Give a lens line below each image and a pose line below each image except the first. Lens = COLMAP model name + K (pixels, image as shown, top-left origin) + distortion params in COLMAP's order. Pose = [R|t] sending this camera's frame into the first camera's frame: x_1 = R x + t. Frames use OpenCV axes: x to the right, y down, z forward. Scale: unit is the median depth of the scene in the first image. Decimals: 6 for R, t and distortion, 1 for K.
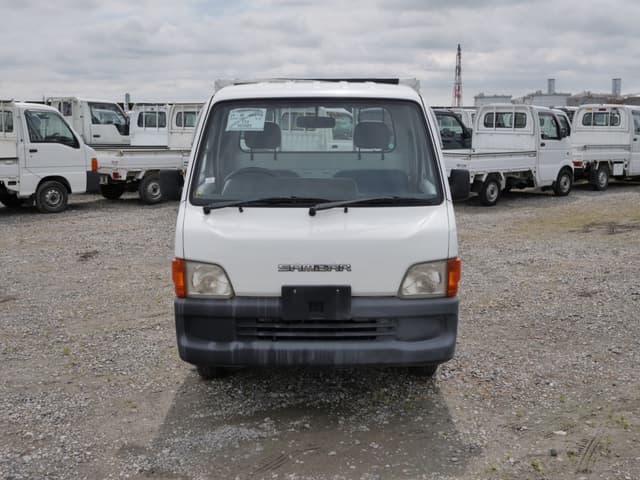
lens RADIAL K [[853.8, 0, 320.5], [0, 853.8, 233.5], [0, 0, 1]] dist [0.012449, 0.000000]
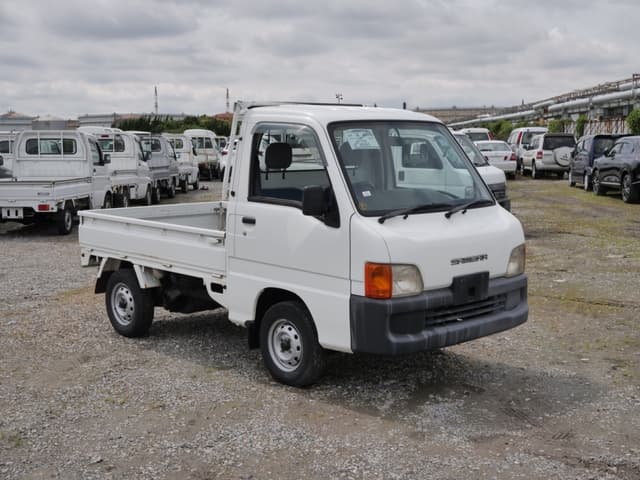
lens RADIAL K [[895.6, 0, 321.8], [0, 895.6, 246.3], [0, 0, 1]] dist [0.047740, 0.000000]
pose [[0.717275, -0.086934, 0.691345, -0.677035], [0.103955, 0.994433, 0.017192, -0.014270], [-0.688992, 0.059538, 0.722320, 0.143970]]
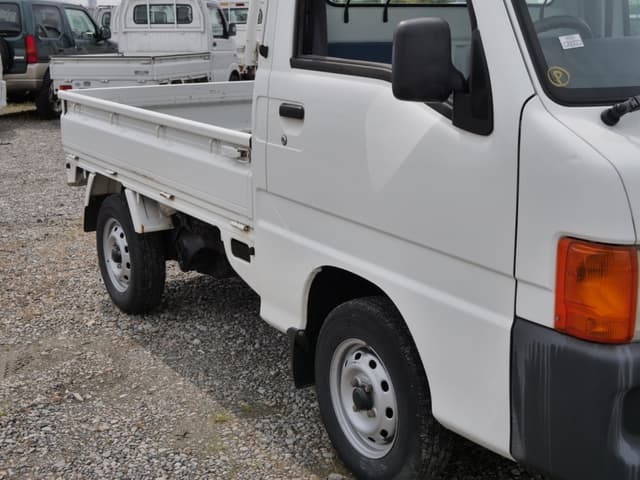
lens RADIAL K [[917.0, 0, 334.4], [0, 917.0, 240.2], [0, 0, 1]] dist [0.008956, 0.000000]
pose [[0.833558, -0.134377, 0.535840, -0.322010], [0.087418, 0.989829, 0.112239, -0.019439], [-0.545472, -0.046715, 0.836826, 0.482583]]
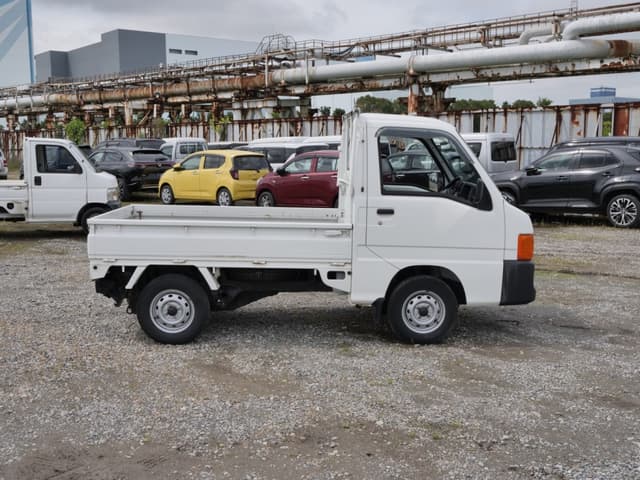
lens RADIAL K [[743.2, 0, 331.5], [0, 743.2, 230.9], [0, 0, 1]] dist [0.000743, 0.000000]
pose [[-0.052905, -0.107150, 0.992834, -0.961625], [0.135914, 0.984202, 0.113461, -0.115296], [-0.989307, 0.140943, -0.037506, 0.926535]]
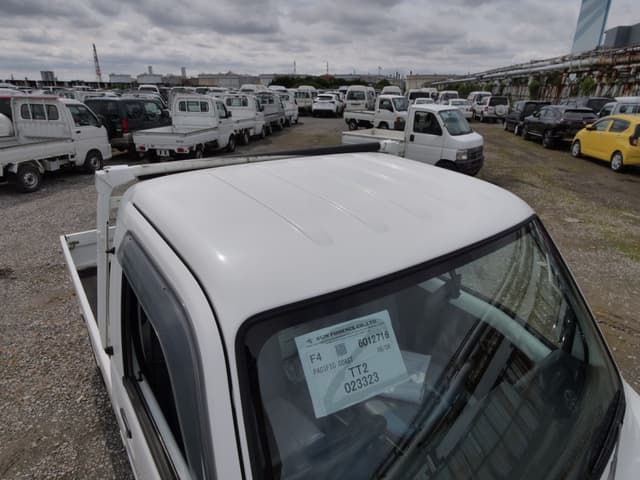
lens RADIAL K [[386.3, 0, 322.4], [0, 386.3, 239.3], [0, 0, 1]] dist [-0.015990, 0.001485]
pose [[0.793204, -0.210183, 0.571533, -0.128194], [0.067031, 0.962979, 0.261110, -0.160733], [-0.605255, -0.168803, 0.777928, 0.640332]]
